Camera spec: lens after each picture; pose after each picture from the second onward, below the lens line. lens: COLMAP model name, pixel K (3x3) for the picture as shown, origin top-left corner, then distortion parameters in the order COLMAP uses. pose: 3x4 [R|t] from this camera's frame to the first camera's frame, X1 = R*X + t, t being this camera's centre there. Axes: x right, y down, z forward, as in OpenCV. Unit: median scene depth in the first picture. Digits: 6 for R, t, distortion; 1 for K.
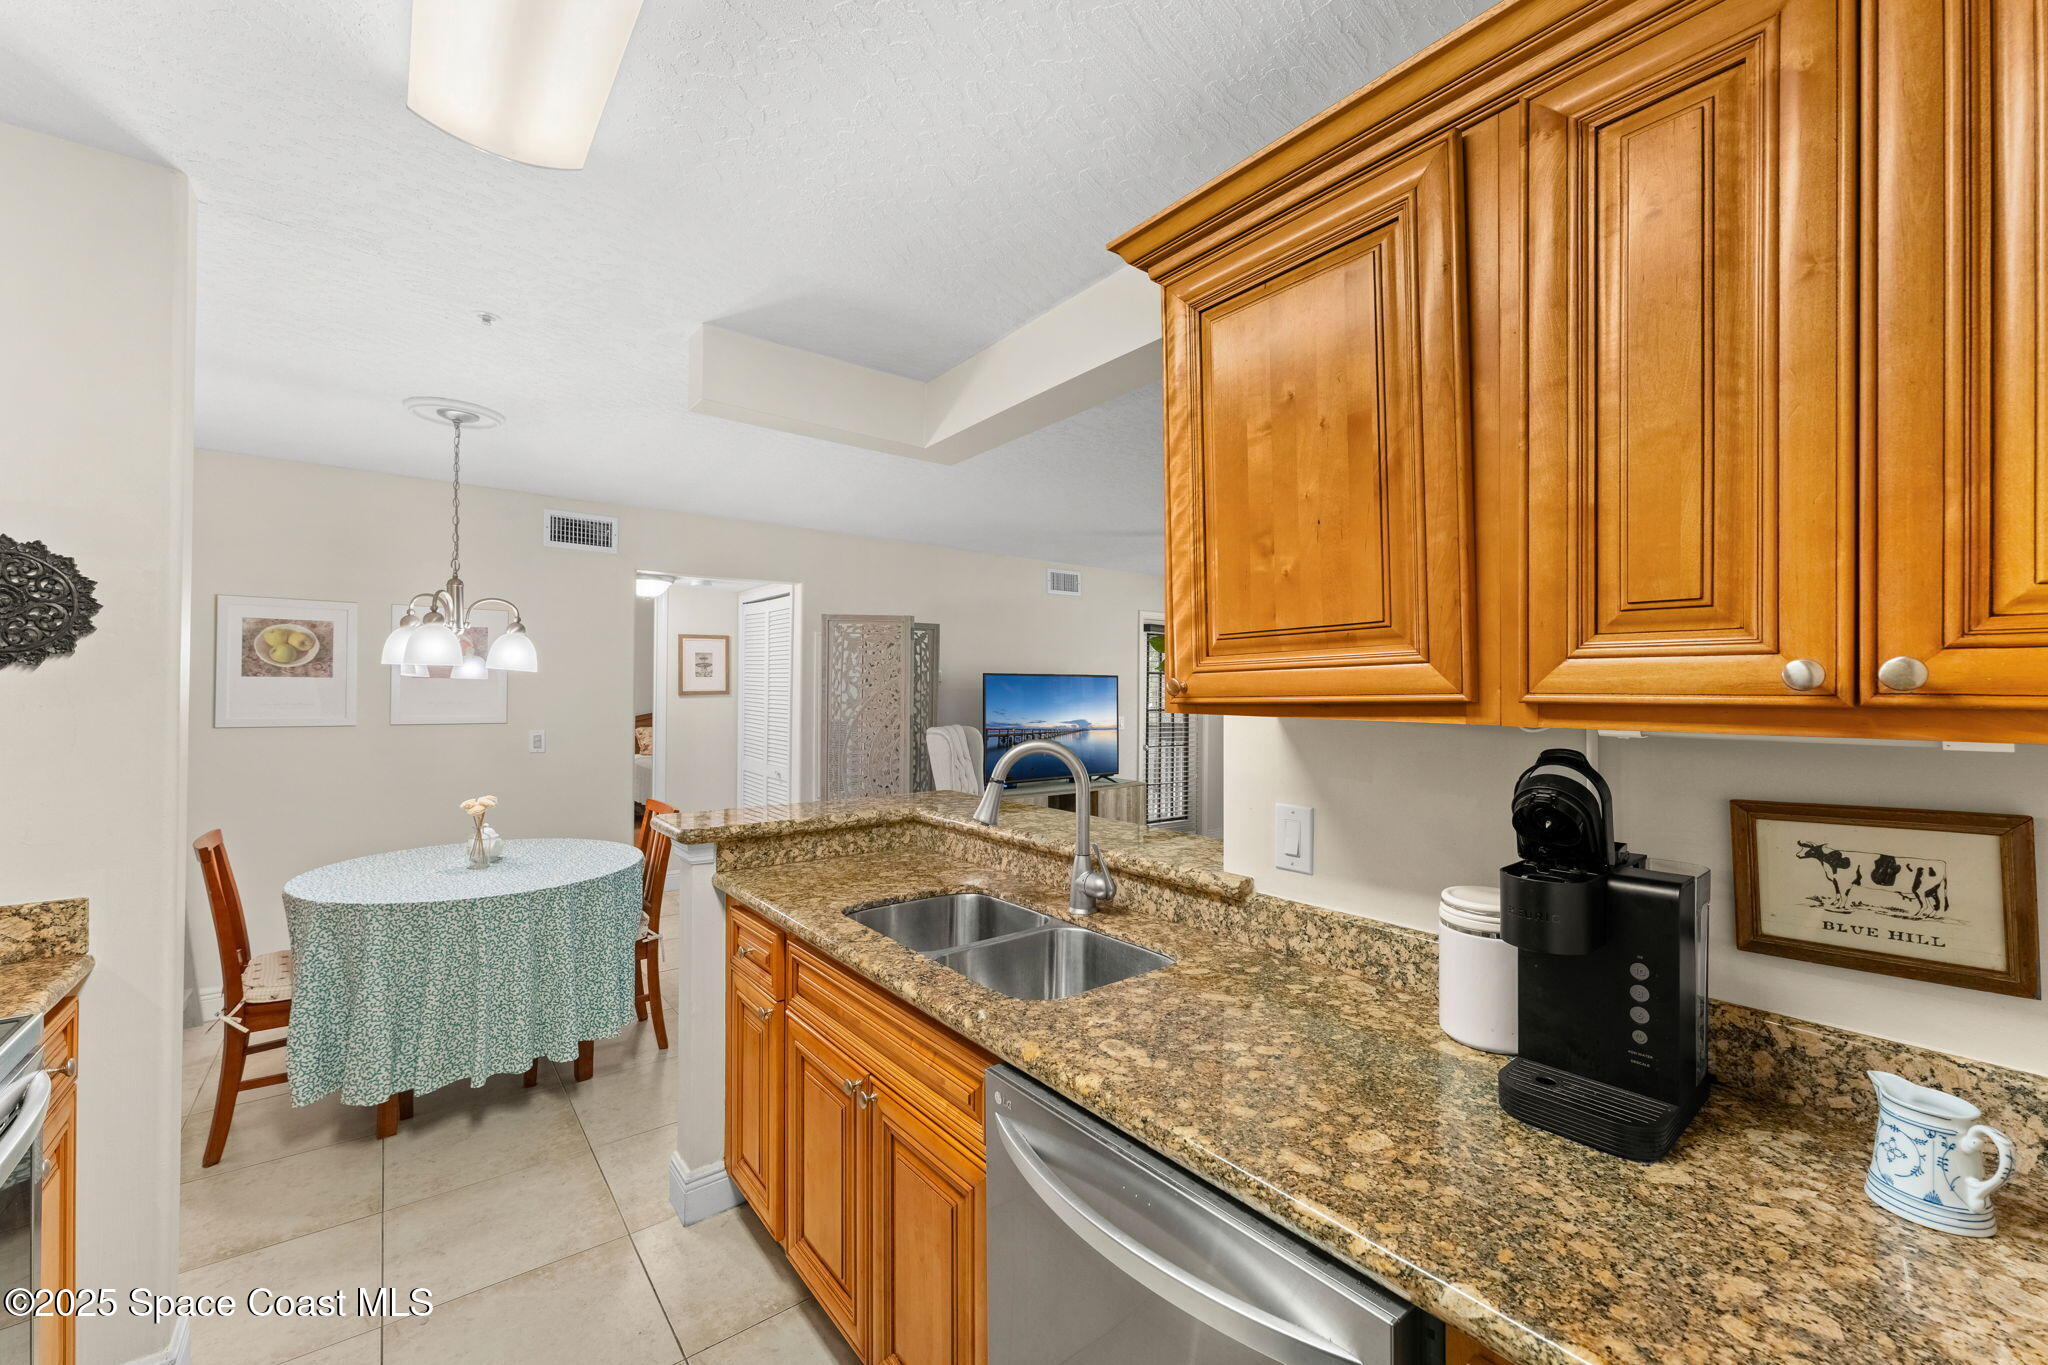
lens RADIAL K [[817.0, 0, 1032.7], [0, 817.0, 682.3], [0, 0, 1]] dist [-0.001662, -0.000140]
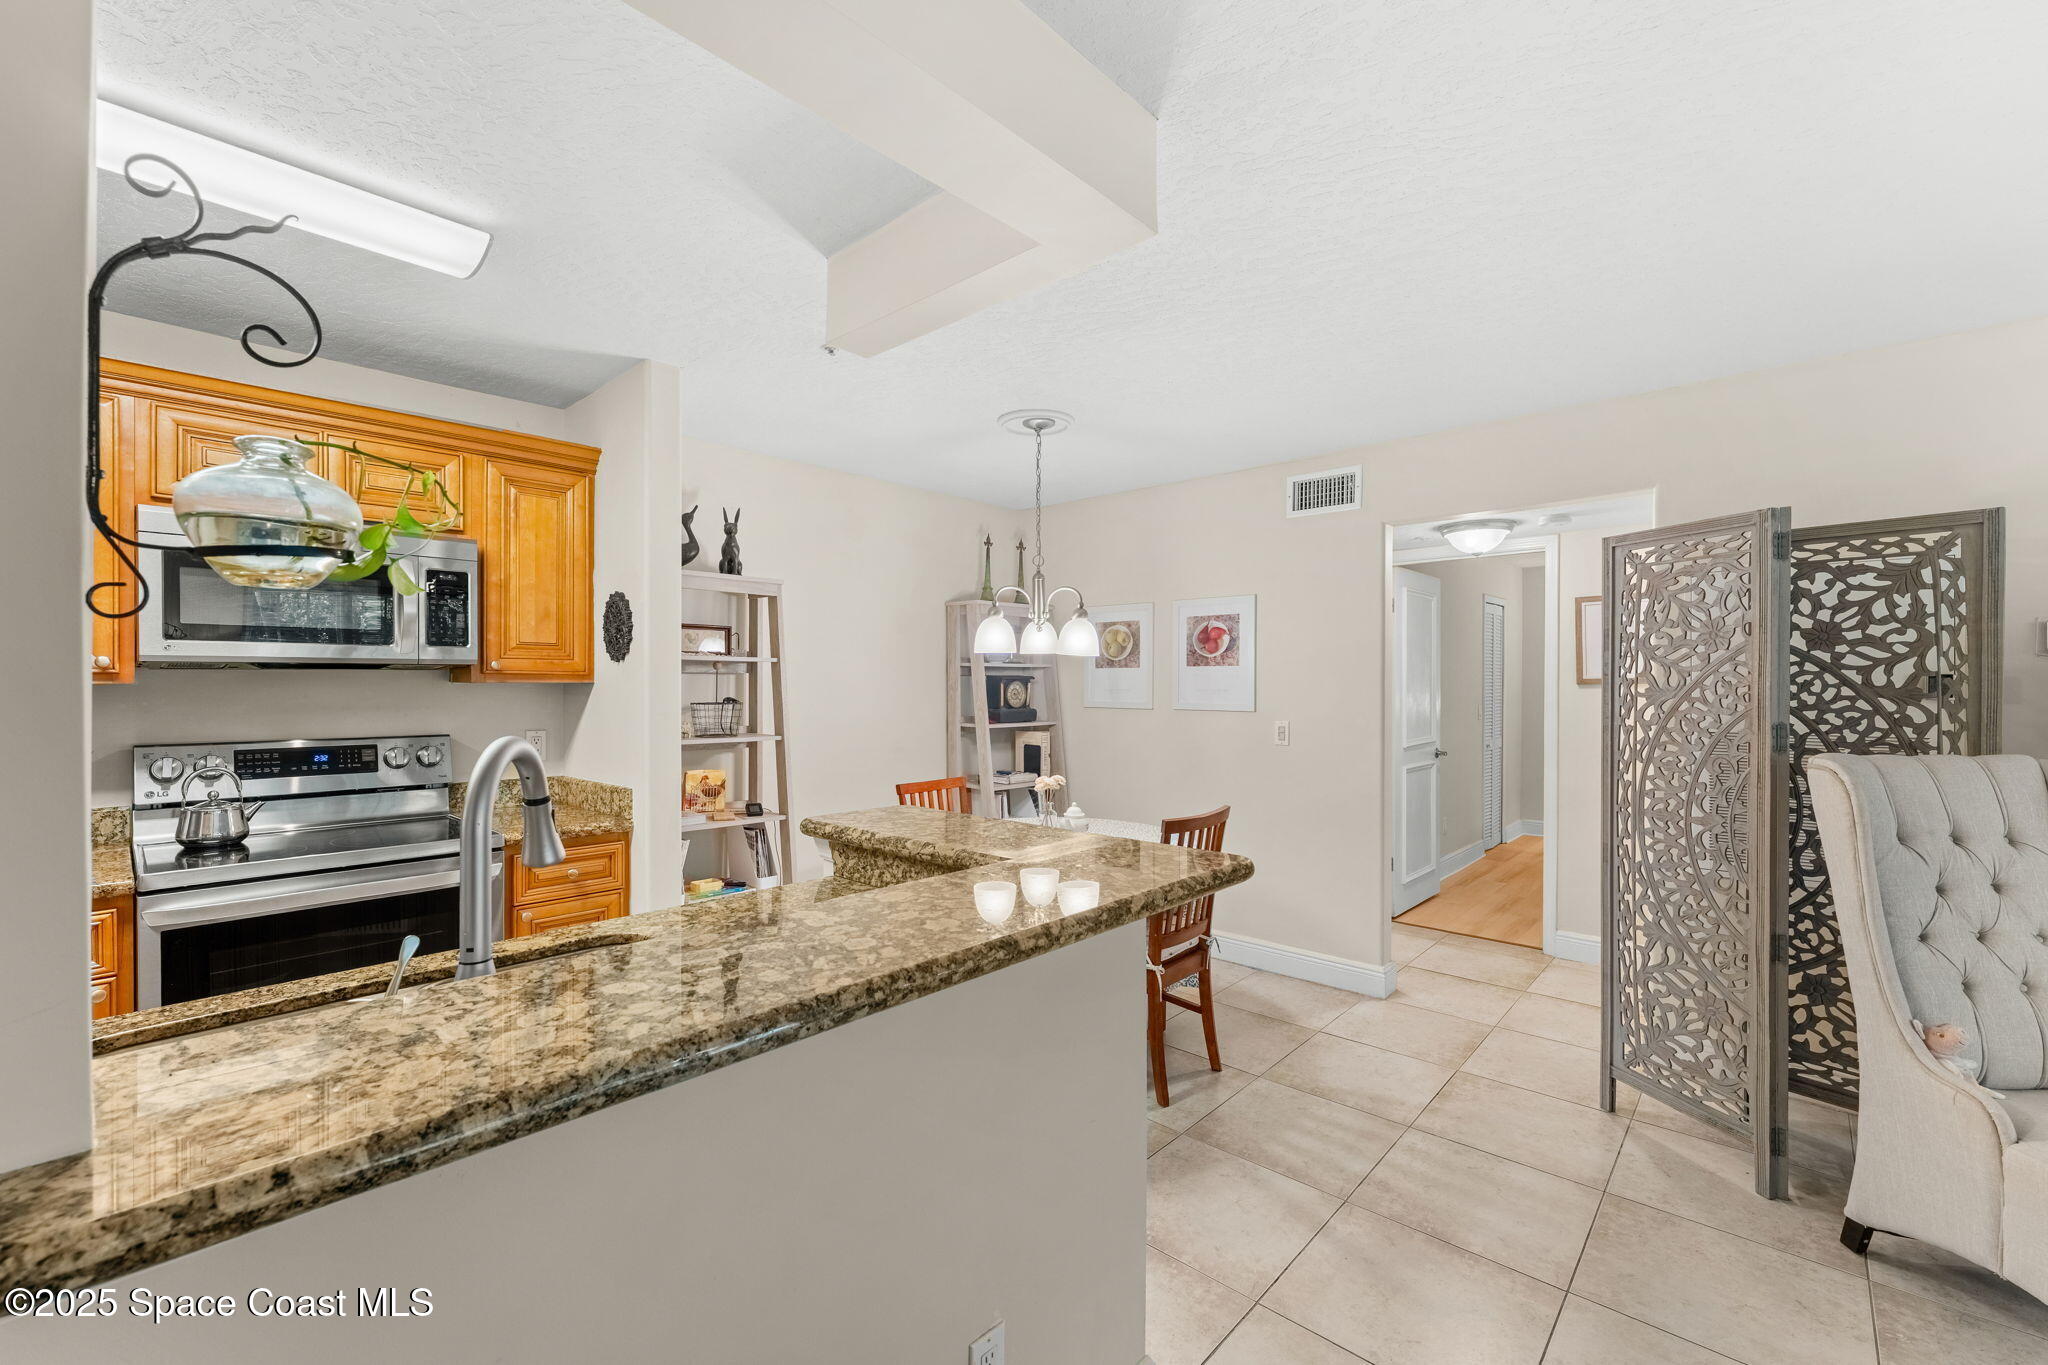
lens RADIAL K [[839.8, 0, 1011.0], [0, 839.8, 687.9], [0, 0, 1]] dist [-0.009987, 0.001706]
pose [[0.147398, -0.000134, -0.989077, 0.278596], [0.009860, 0.999950, 0.001334, 0.017257], [0.989028, -0.009949, 0.147392, 0.552758]]
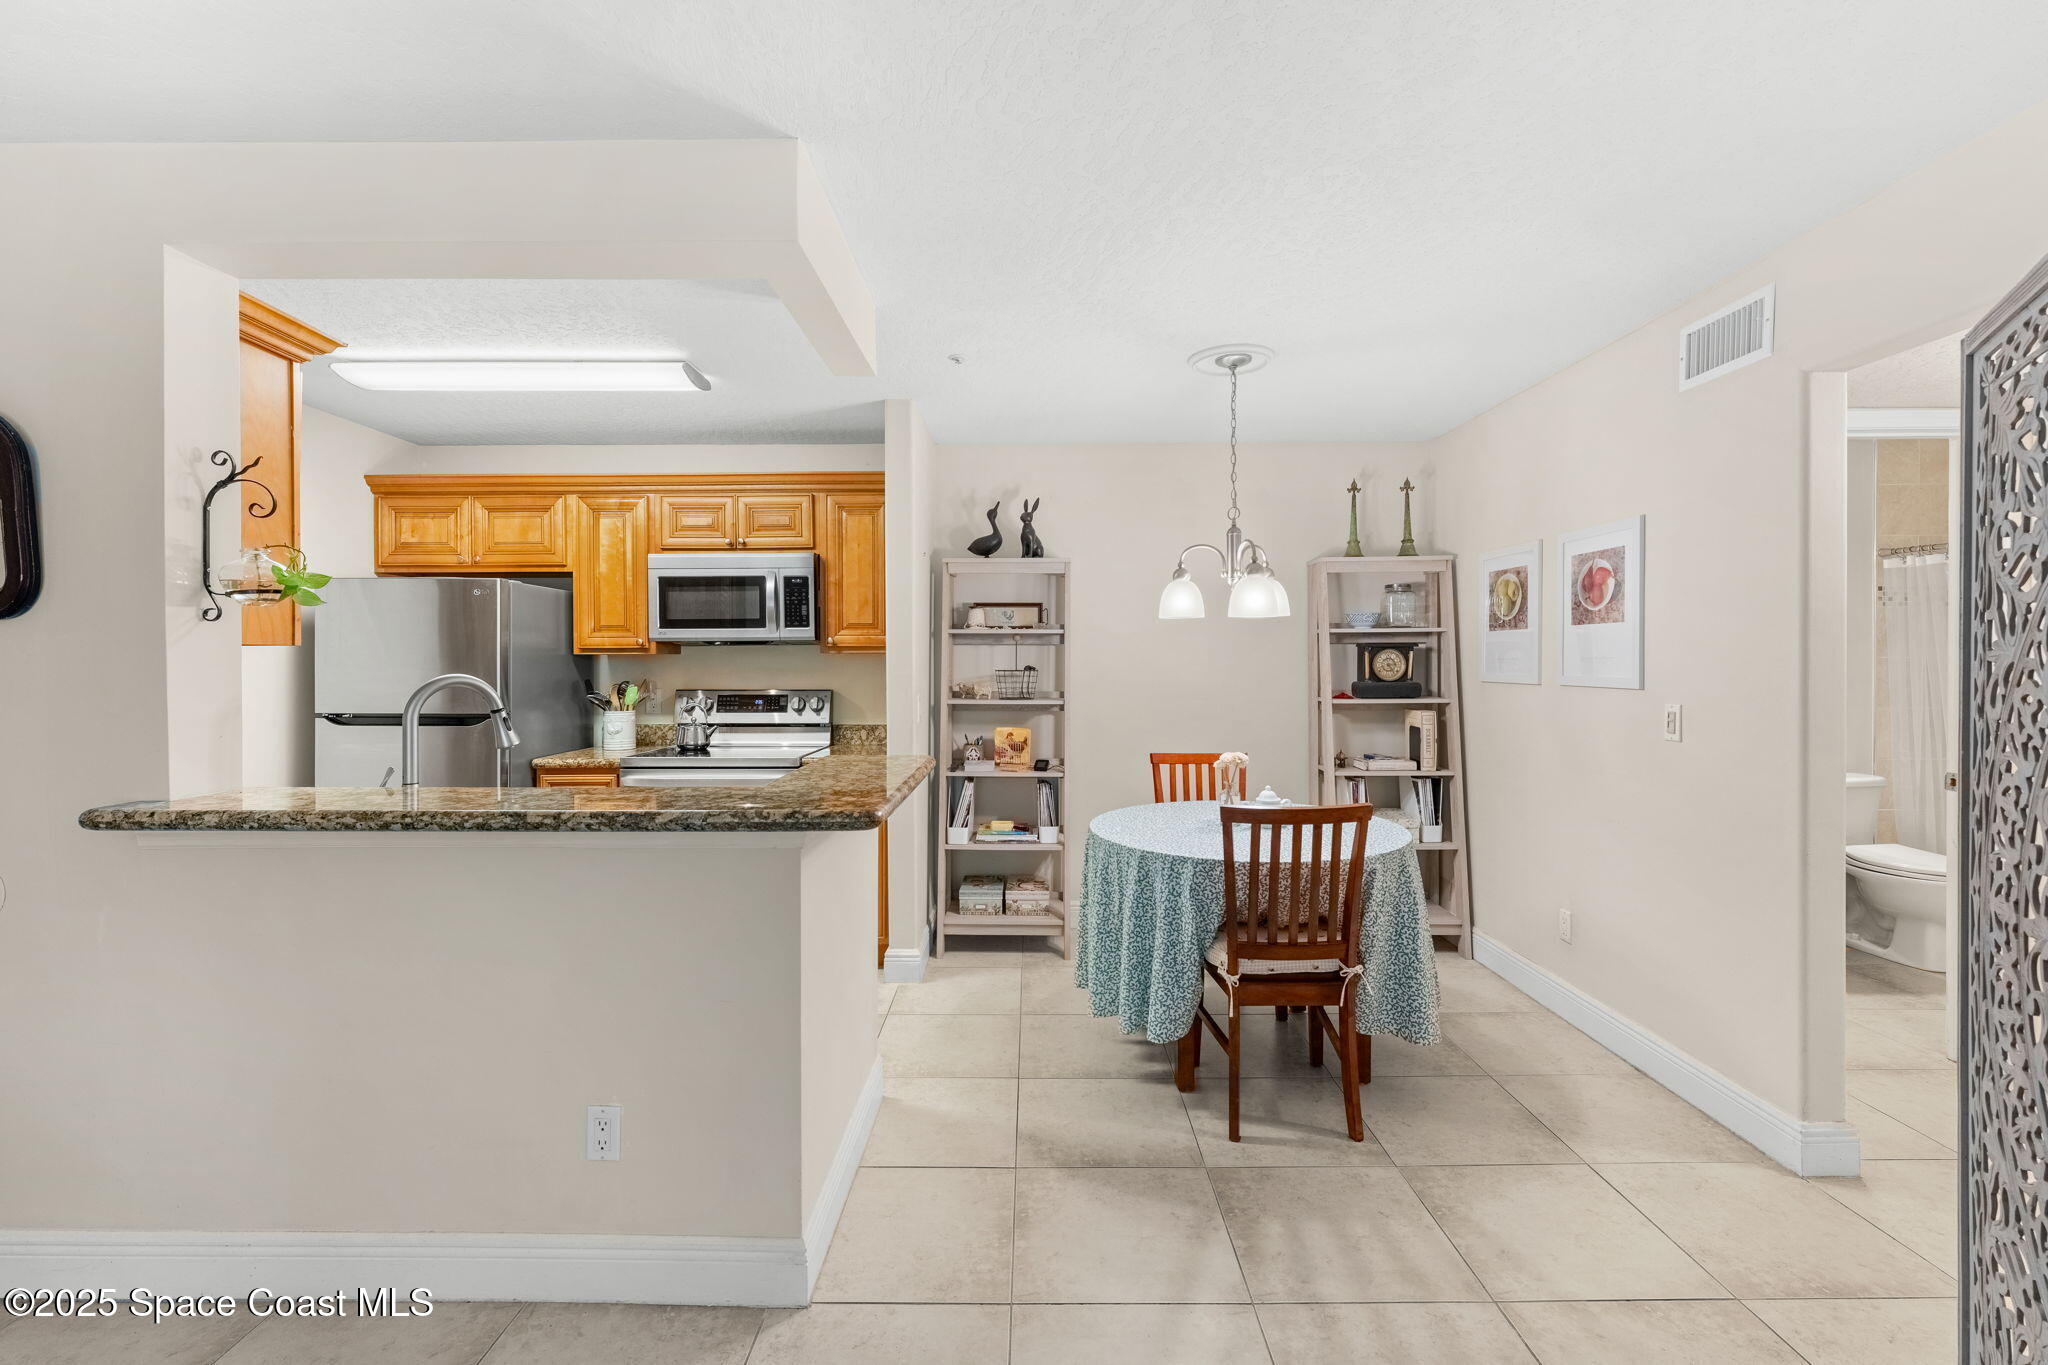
lens RADIAL K [[882.7, 0, 1032.4], [0, 882.7, 671.0], [0, 0, 1]] dist [0.000046, -0.001030]
pose [[-0.623158, 0.004632, -0.782082, 0.194122], [0.006442, 0.999979, 0.000790, 0.030728], [0.782069, -0.004546, -0.623175, 1.023297]]
